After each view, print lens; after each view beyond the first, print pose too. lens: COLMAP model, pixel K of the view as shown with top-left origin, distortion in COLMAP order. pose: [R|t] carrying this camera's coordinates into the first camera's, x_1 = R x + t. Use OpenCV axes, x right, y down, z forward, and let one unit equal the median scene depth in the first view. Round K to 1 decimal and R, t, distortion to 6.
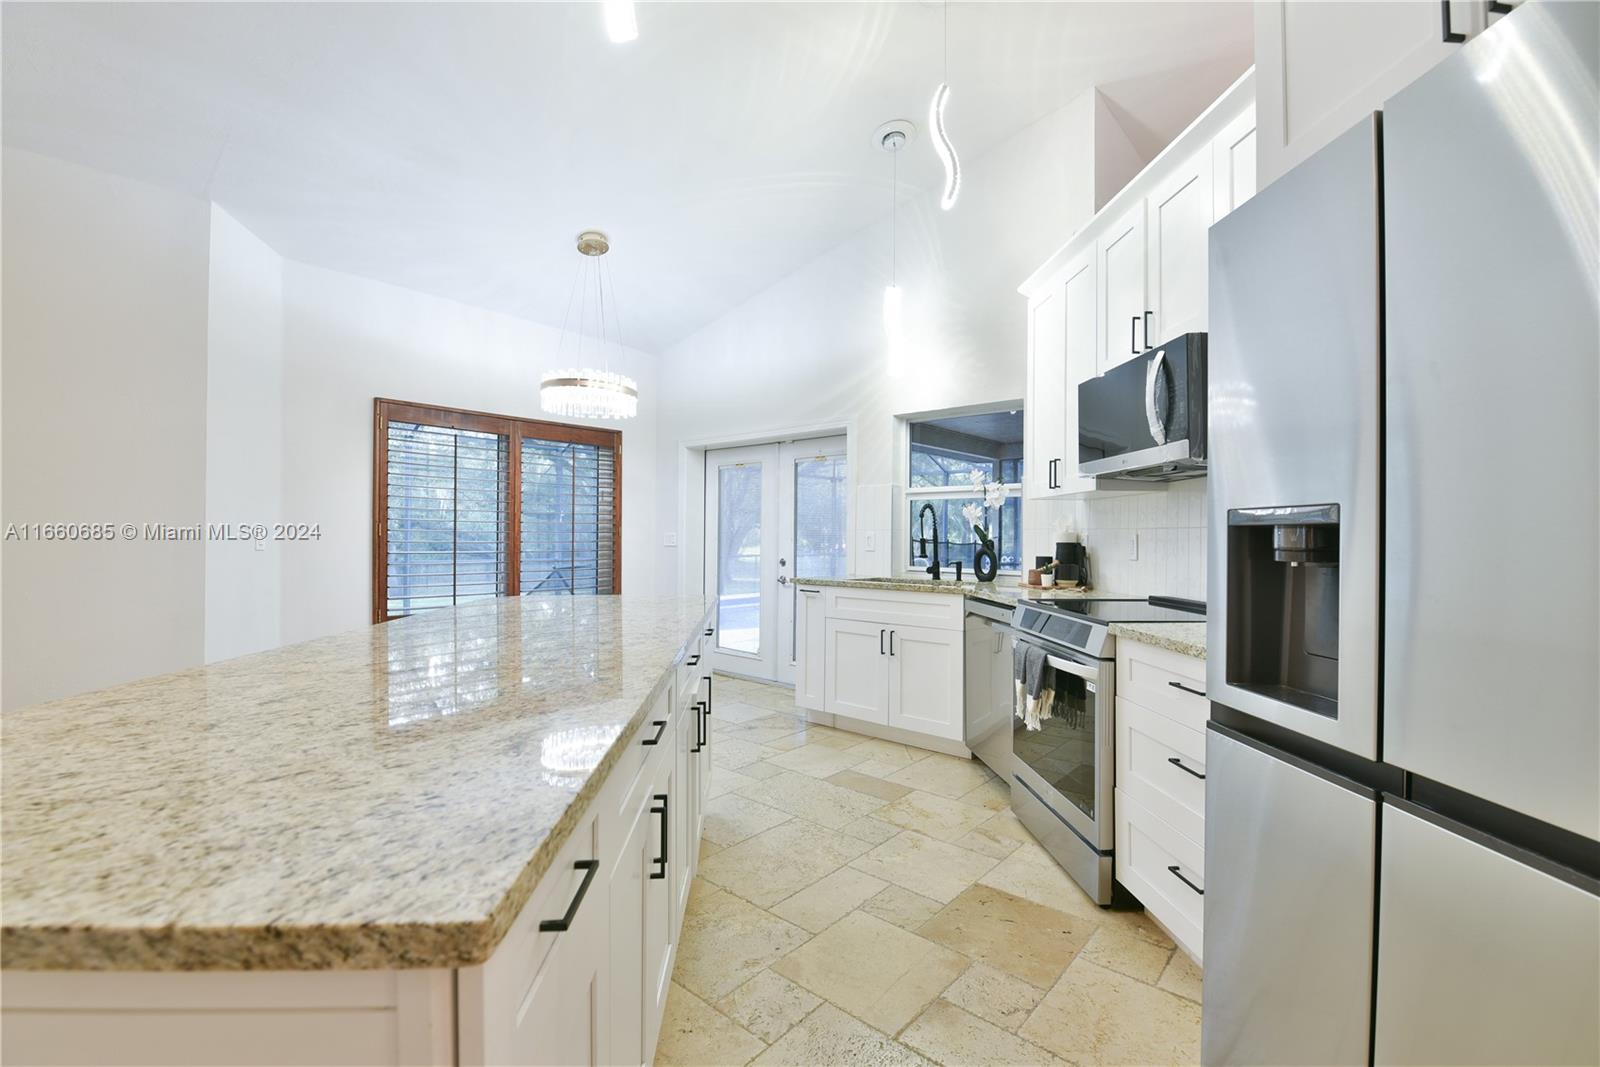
lens RADIAL K [[692.5, 0, 800.3], [0, 692.5, 524.9], [0, 0, 1]] dist [-0.001930, -0.008583]
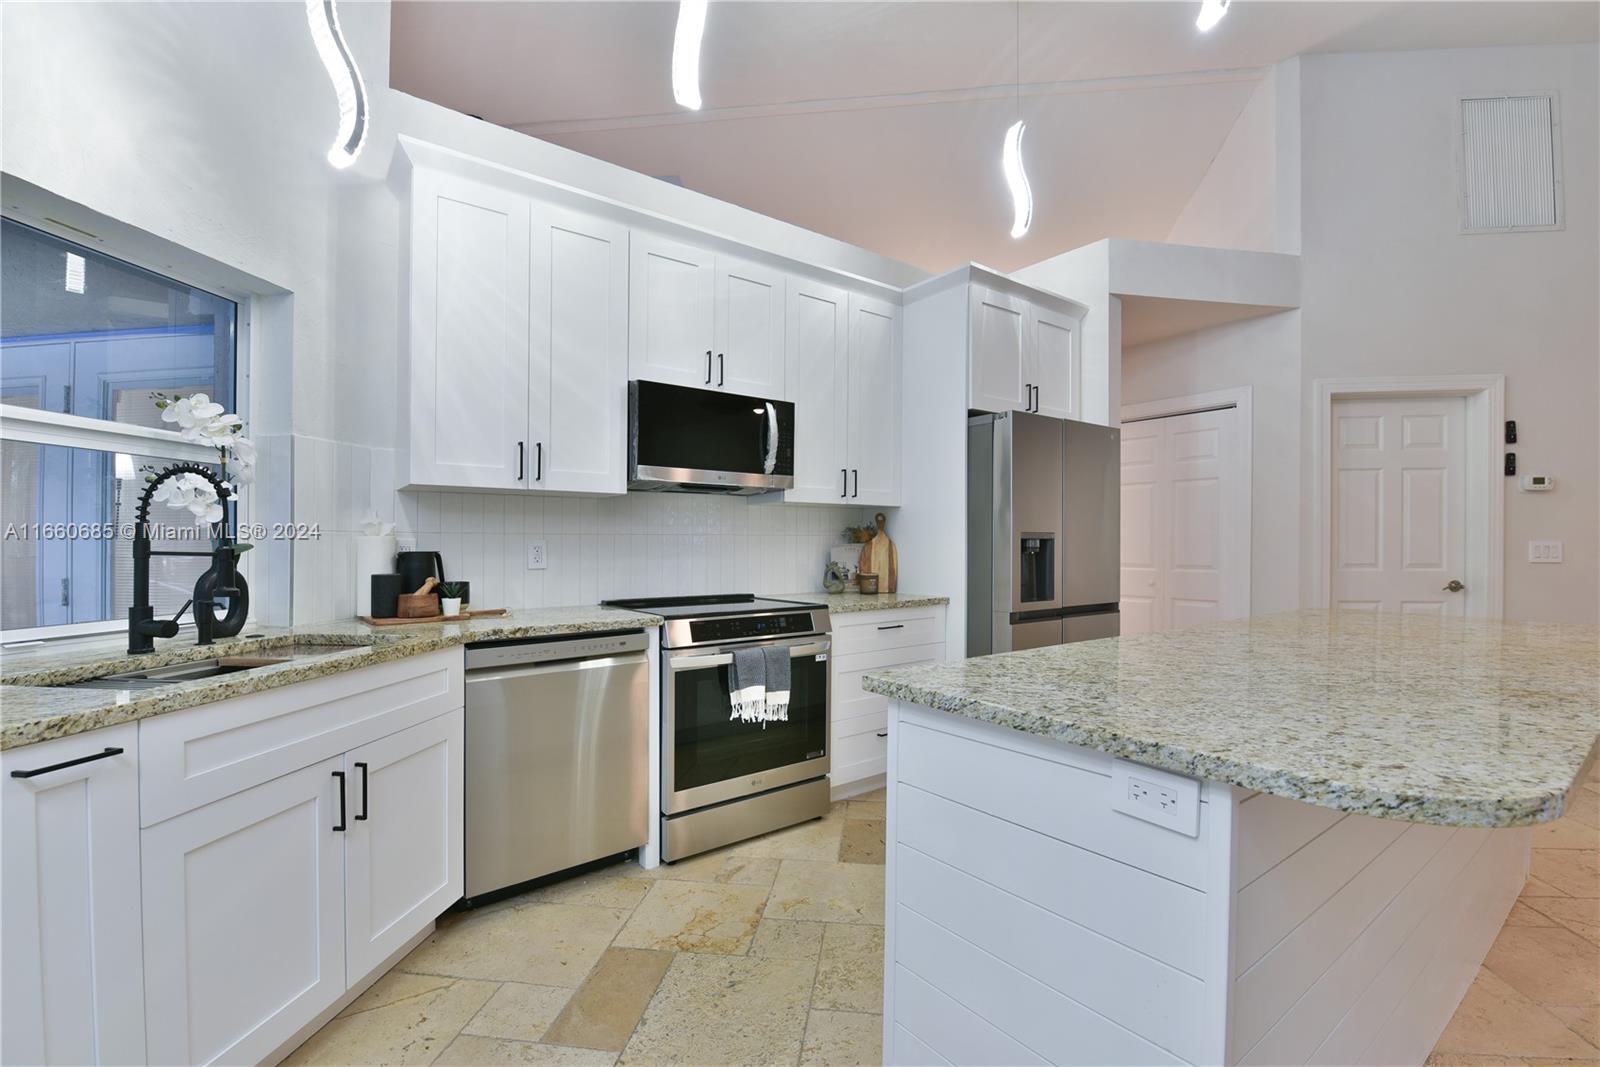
lens RADIAL K [[696.5, 0, 803.7], [0, 696.5, 554.2], [0, 0, 1]] dist [-0.006430, -0.000630]
pose [[-0.548973, -0.020370, 0.835592, -0.349052], [-0.019353, 0.999745, 0.011657, 0.011439], [-0.835616, -0.009772, -0.549227, 0.918365]]
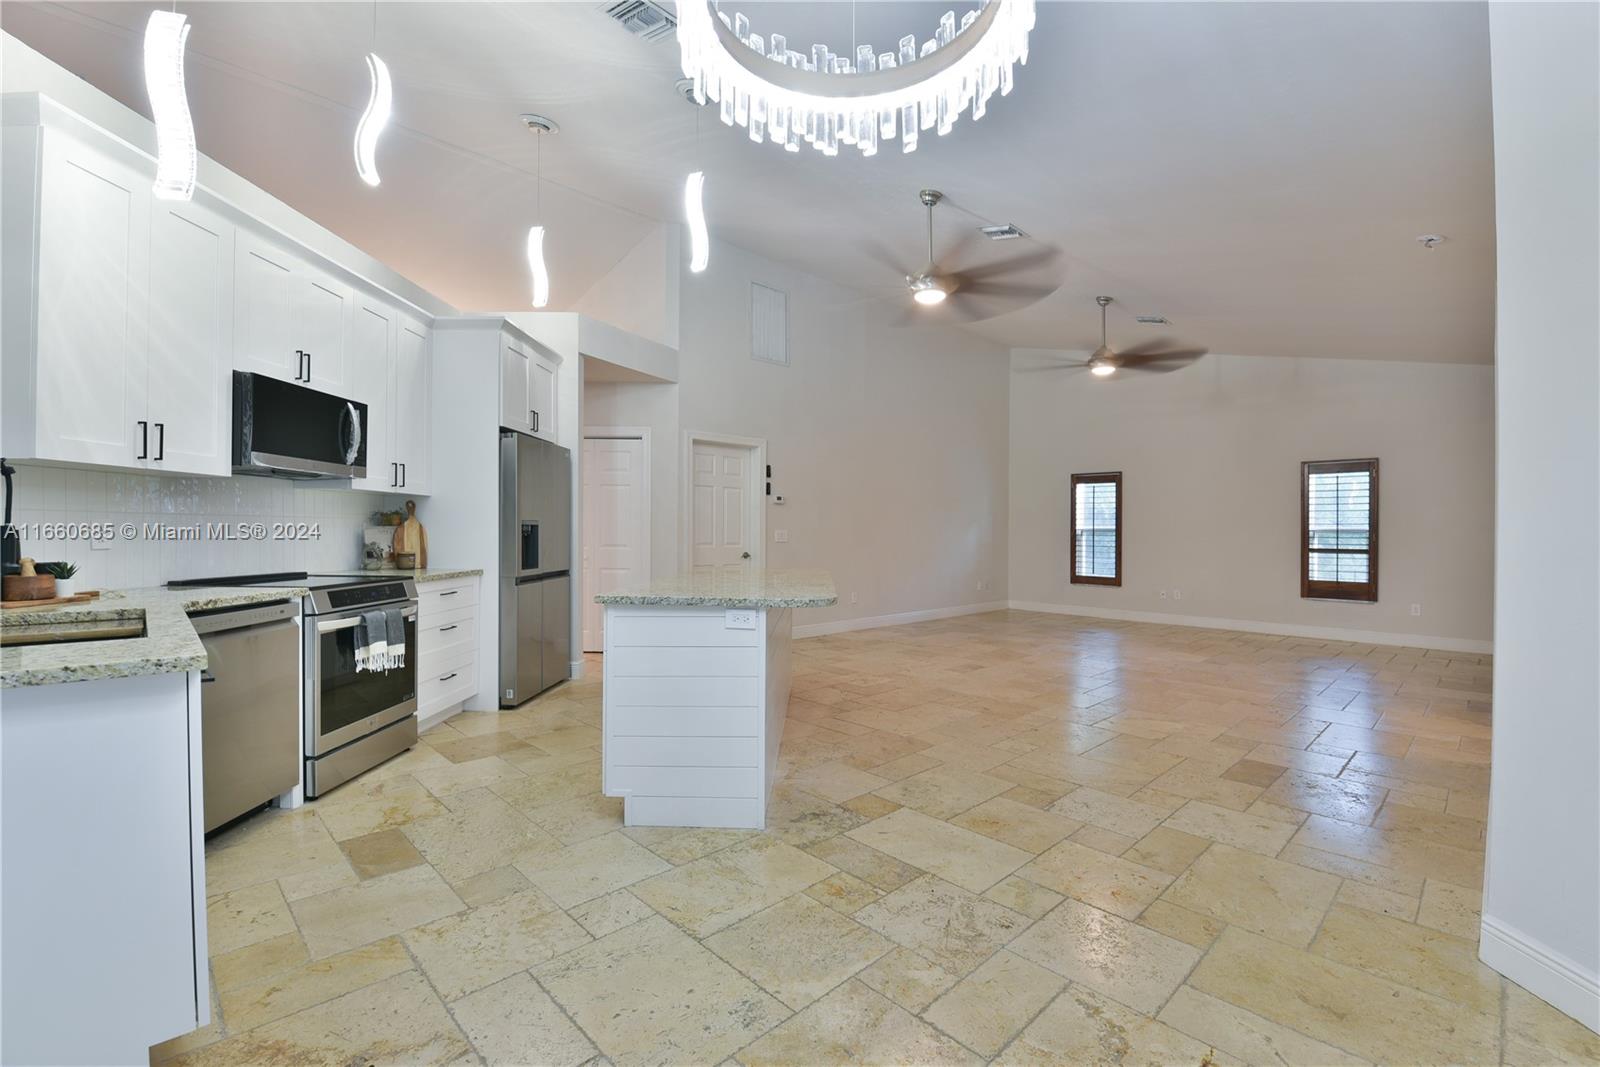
lens RADIAL K [[695.4, 0, 817.5], [0, 695.4, 533.4], [0, 0, 1]] dist [-0.025968, -0.000053]
pose [[-0.997332, -0.020239, 0.070138, -0.338651], [-0.021407, 0.999644, -0.015951, 0.019985], [-0.069790, -0.017410, -0.997410, 1.333701]]
